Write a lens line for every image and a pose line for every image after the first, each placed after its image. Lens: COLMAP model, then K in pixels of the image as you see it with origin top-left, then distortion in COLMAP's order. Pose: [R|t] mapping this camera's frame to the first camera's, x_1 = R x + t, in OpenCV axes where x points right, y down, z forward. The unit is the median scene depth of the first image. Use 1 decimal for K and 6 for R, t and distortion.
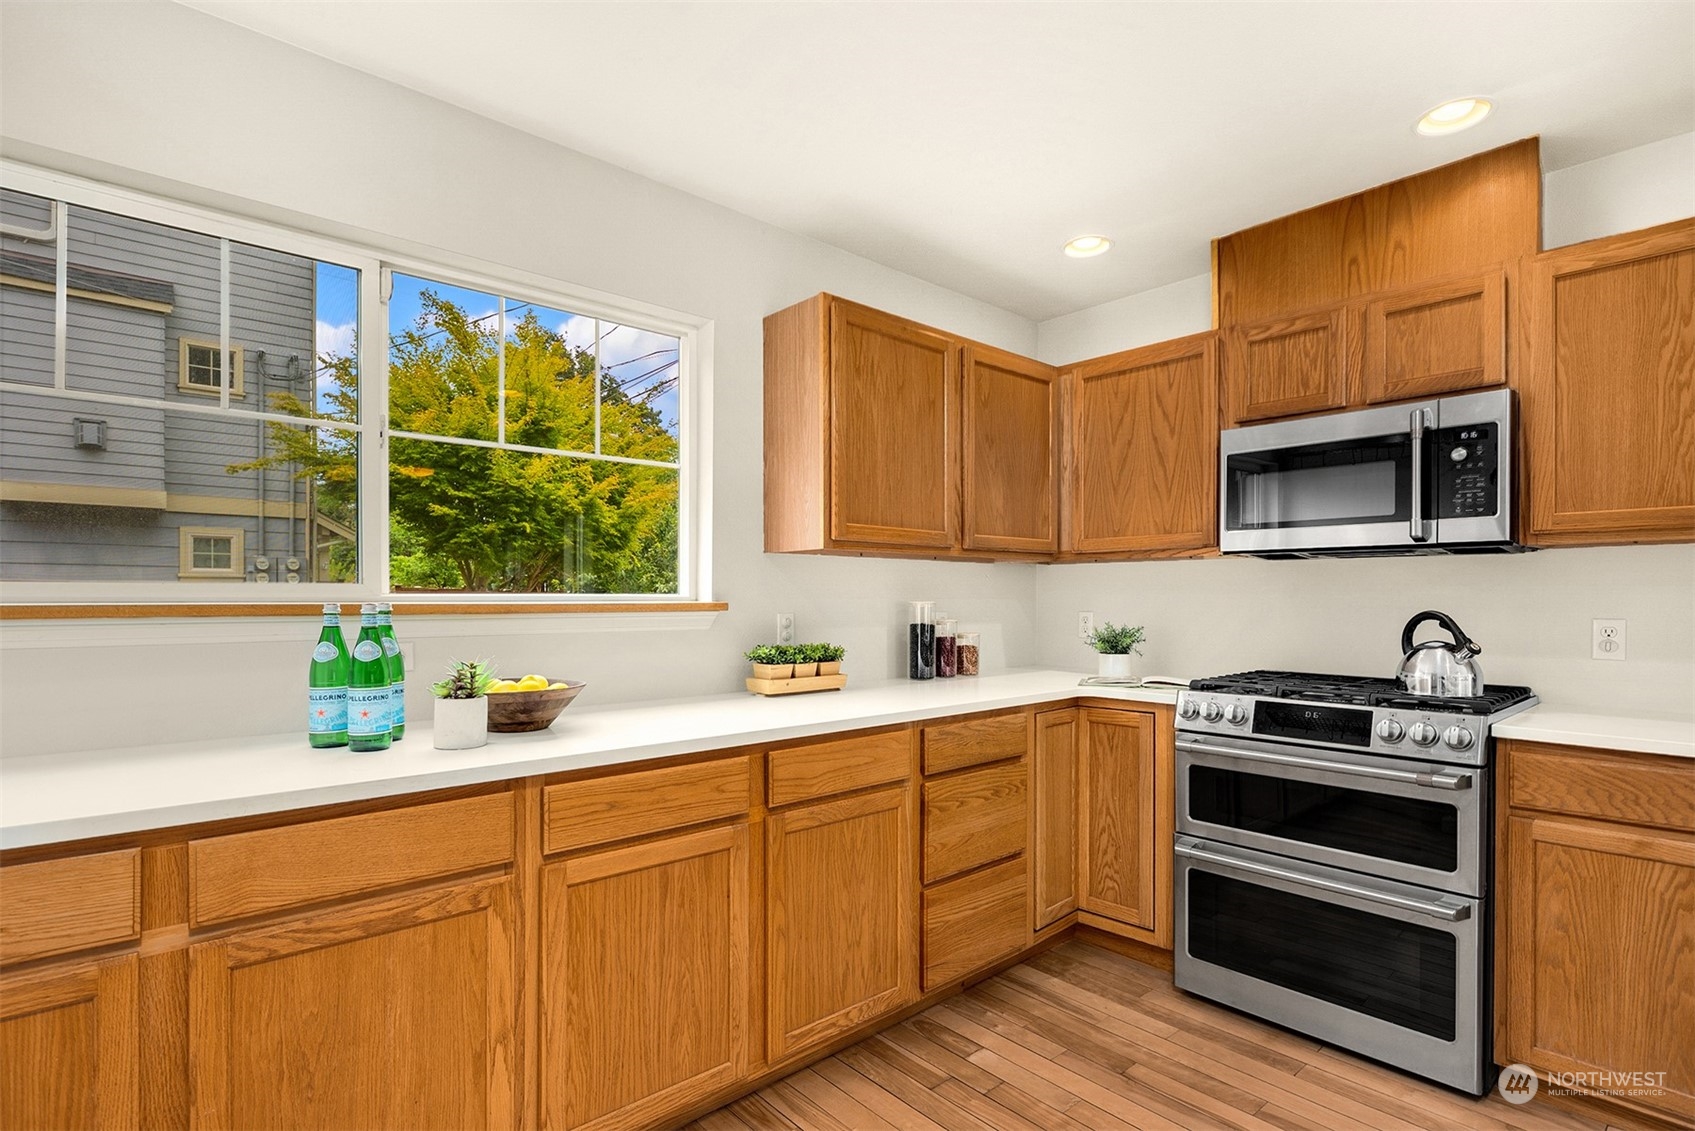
lens RADIAL K [[833.0, 0, 847.2], [0, 833.0, 591.1], [0, 0, 1]] dist [-0.000767, -0.000497]
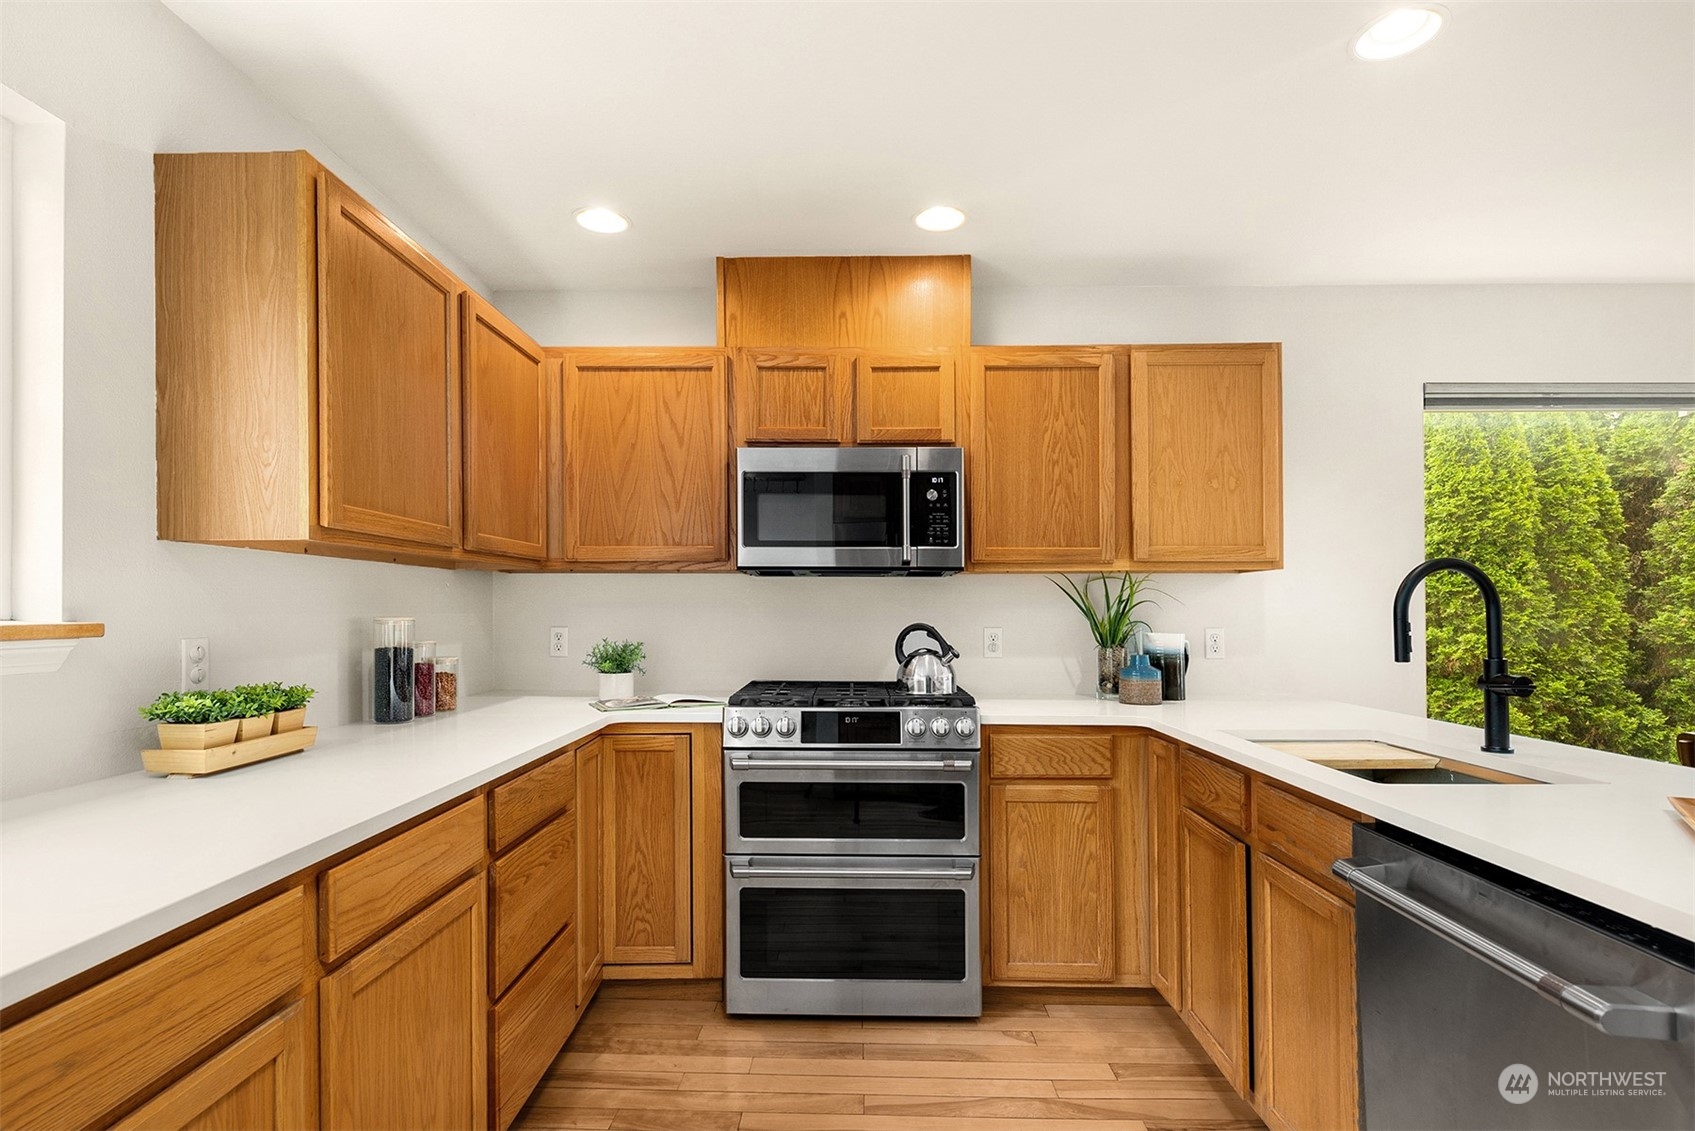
lens RADIAL K [[822.7, 0, 828.7], [0, 822.7, 599.4], [0, 0, 1]] dist [-0.000990, -0.000516]
pose [[0.683511, 0.008550, 0.729890, -0.220514], [-0.005936, 0.999963, -0.006155, -0.002414], [-0.729916, -0.000126, 0.683536, 0.252431]]
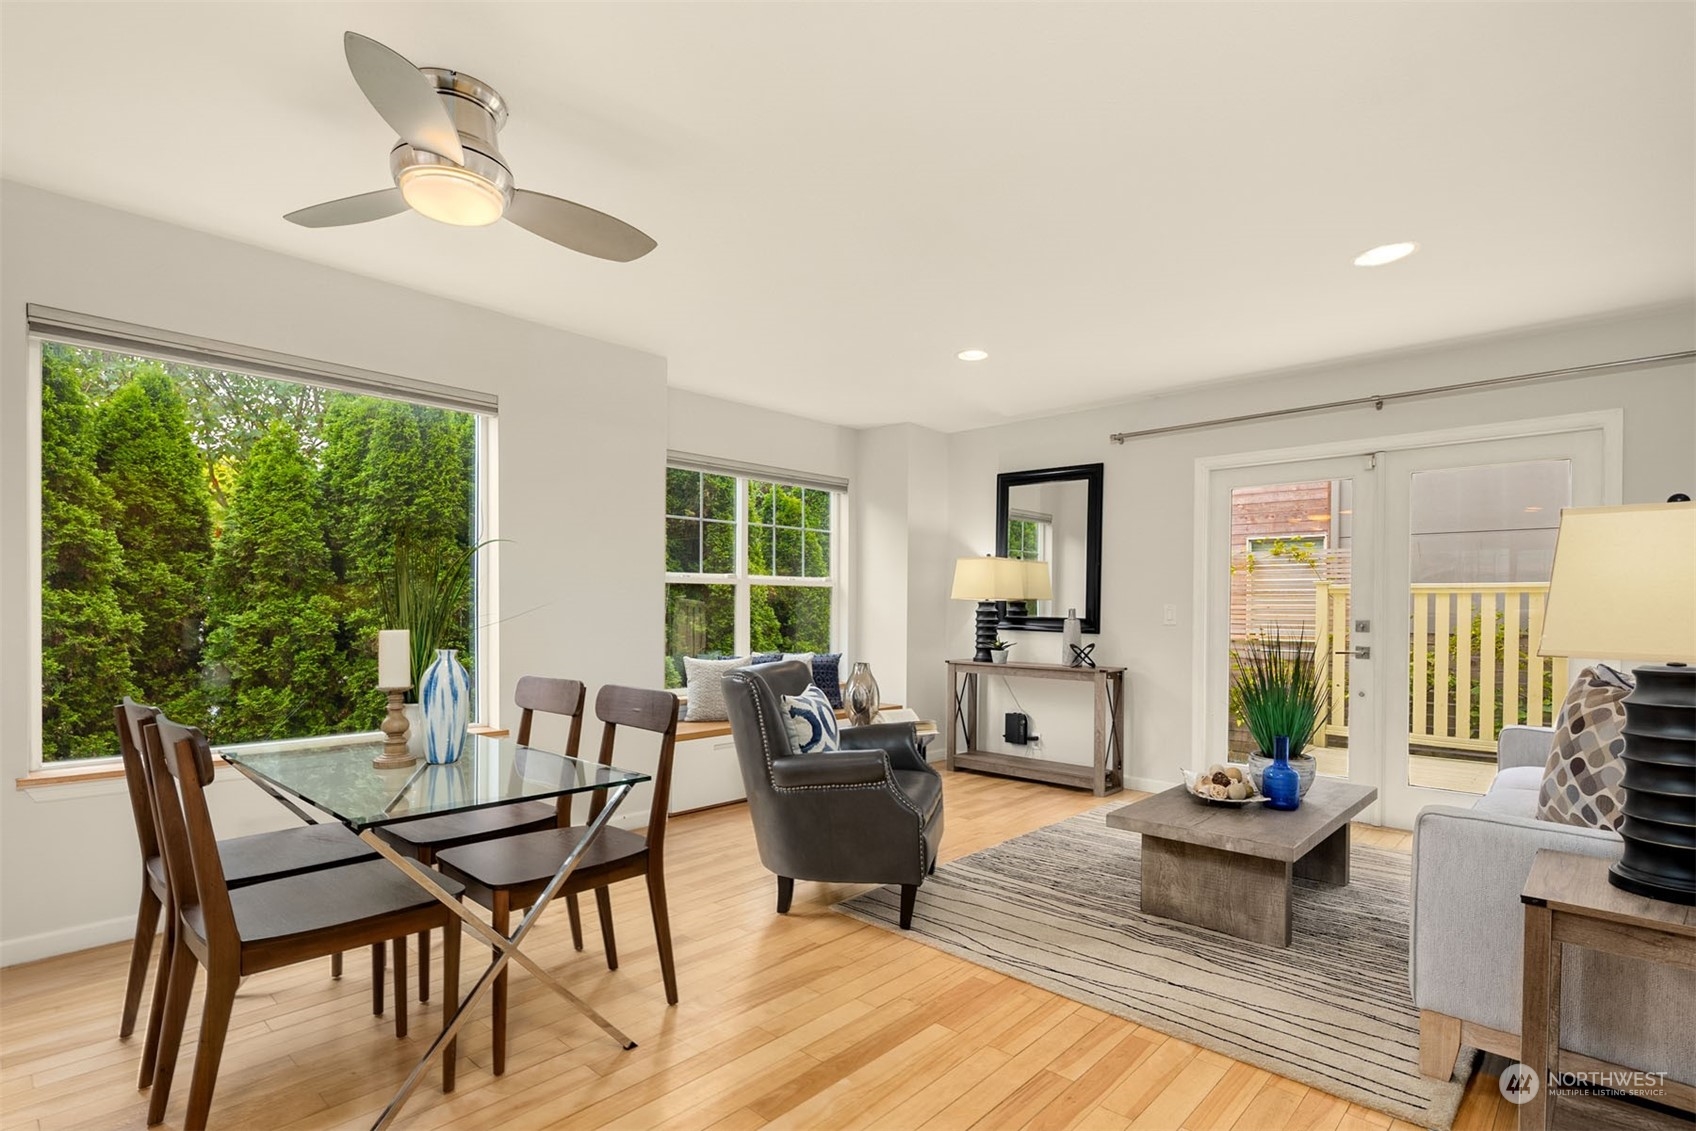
lens RADIAL K [[832.5, 0, 837.6], [0, 832.5, 606.1], [0, 0, 1]] dist [-0.000911, -0.000392]
pose [[-0.092407, 0.000499, 0.995721, 0.145770], [-0.014392, 0.999895, -0.001837, 0.027670], [-0.995617, -0.014500, -0.092390, -0.468579]]
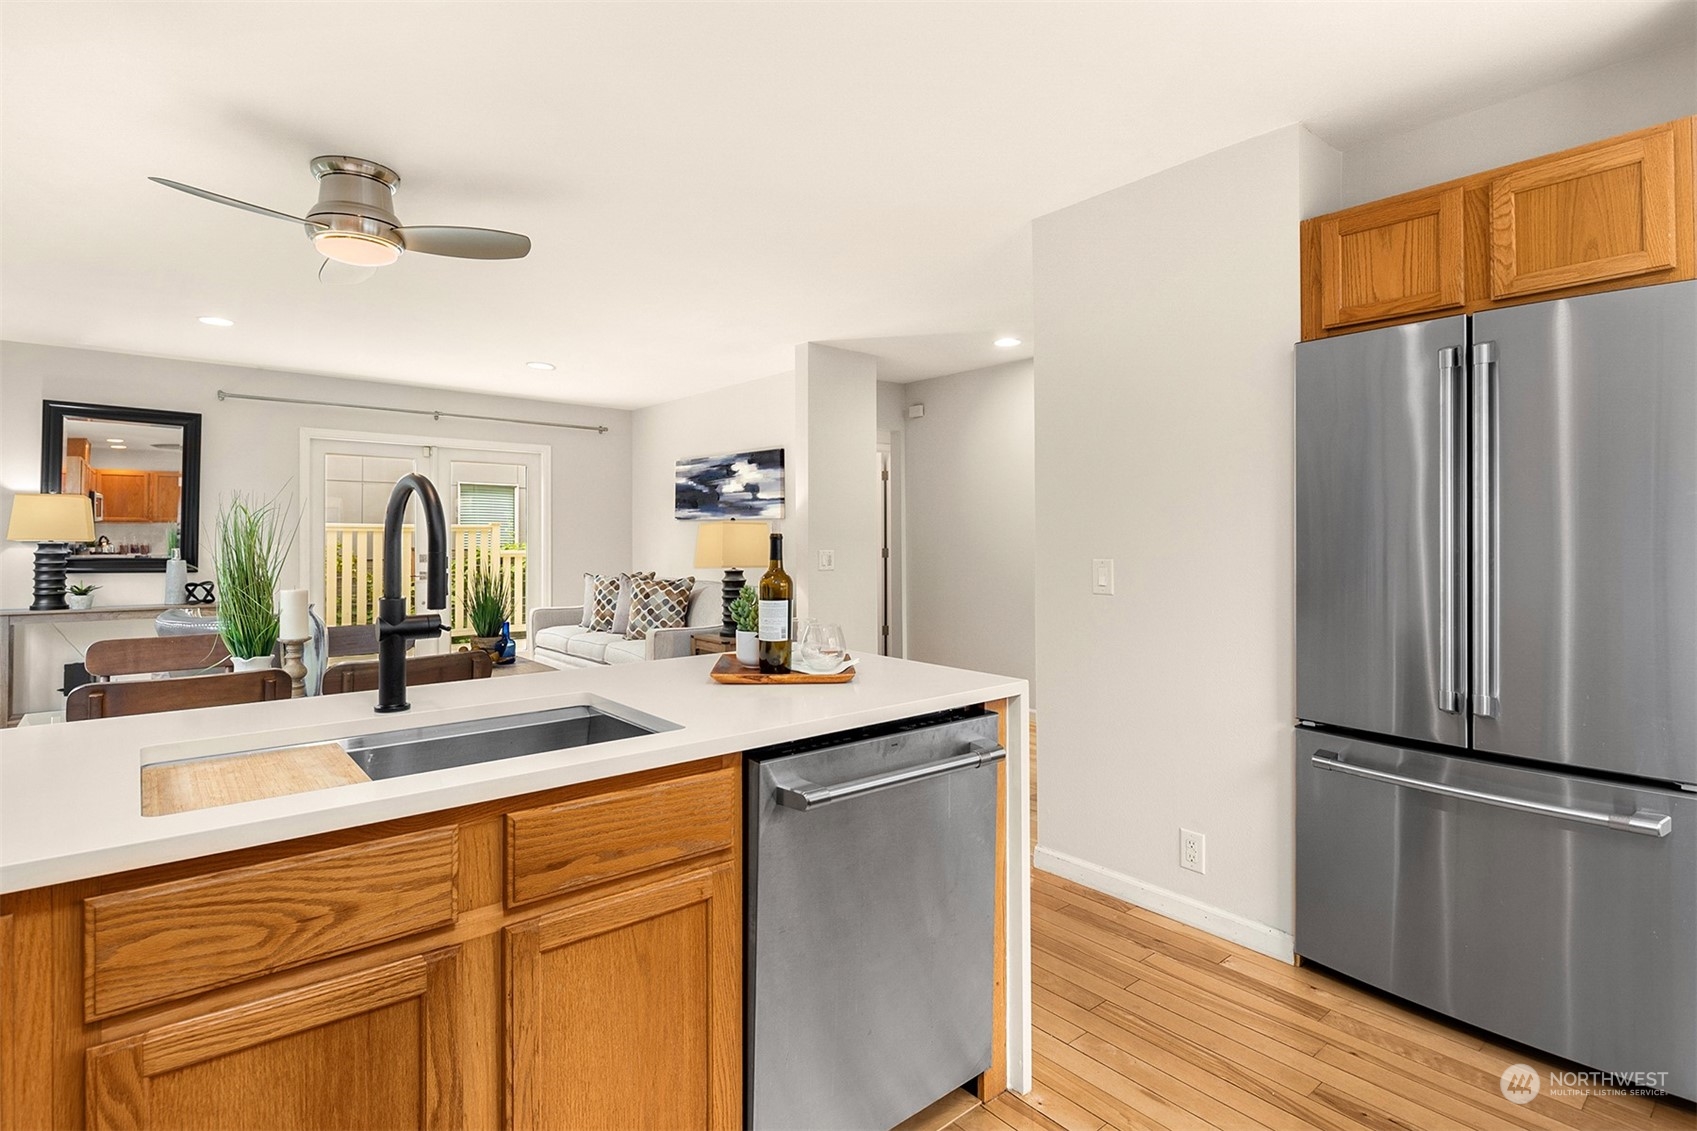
lens RADIAL K [[829.3, 0, 853.6], [0, 829.3, 548.0], [0, 0, 1]] dist [0.001726, -0.001577]
pose [[-0.999901, -0.005775, 0.012839, 0.370368], [-0.005720, 0.999974, 0.004308, -0.002346], [-0.012864, 0.004234, -0.999908, 0.922980]]
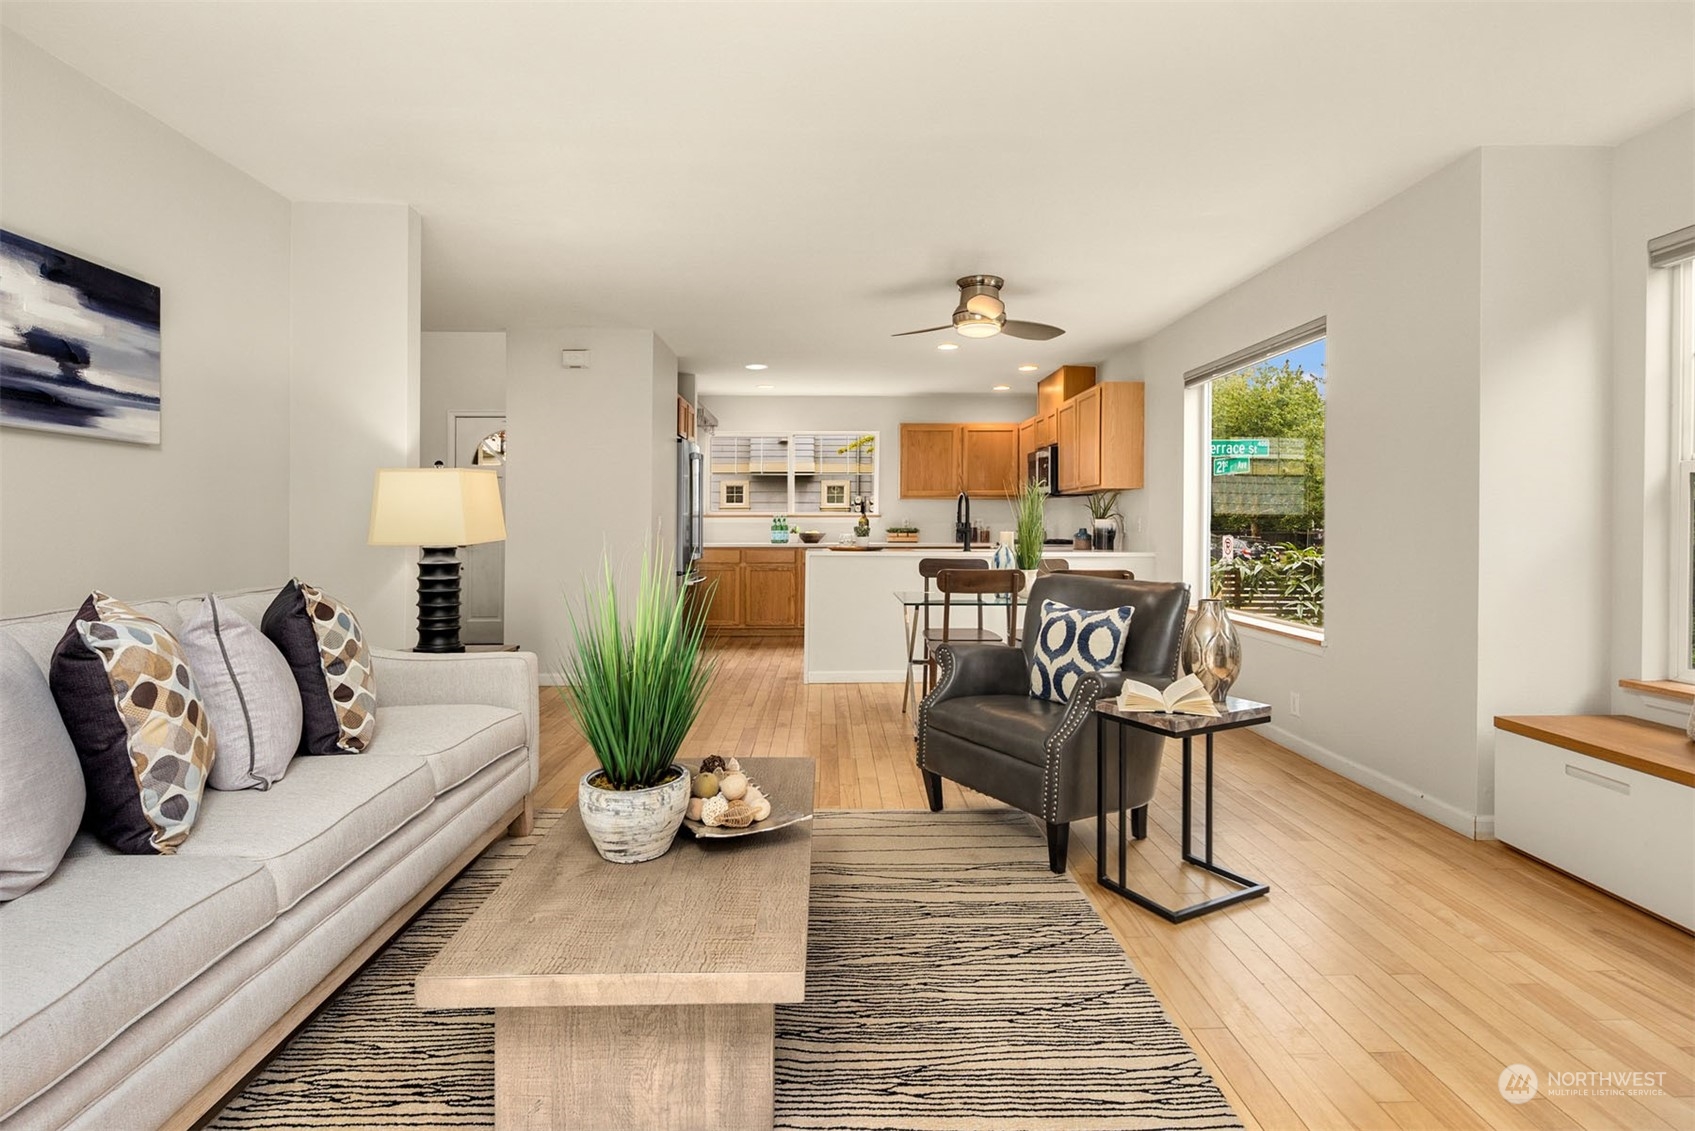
lens RADIAL K [[827.2, 0, 843.3], [0, 827.2, 550.8], [0, 0, 1]] dist [0.001765, -0.000615]
pose [[0.757717, 0.019285, -0.652299, 1.967112], [0.008540, 0.999185, 0.039460, 0.025927], [0.652528, -0.035470, 0.756934, -1.692135]]
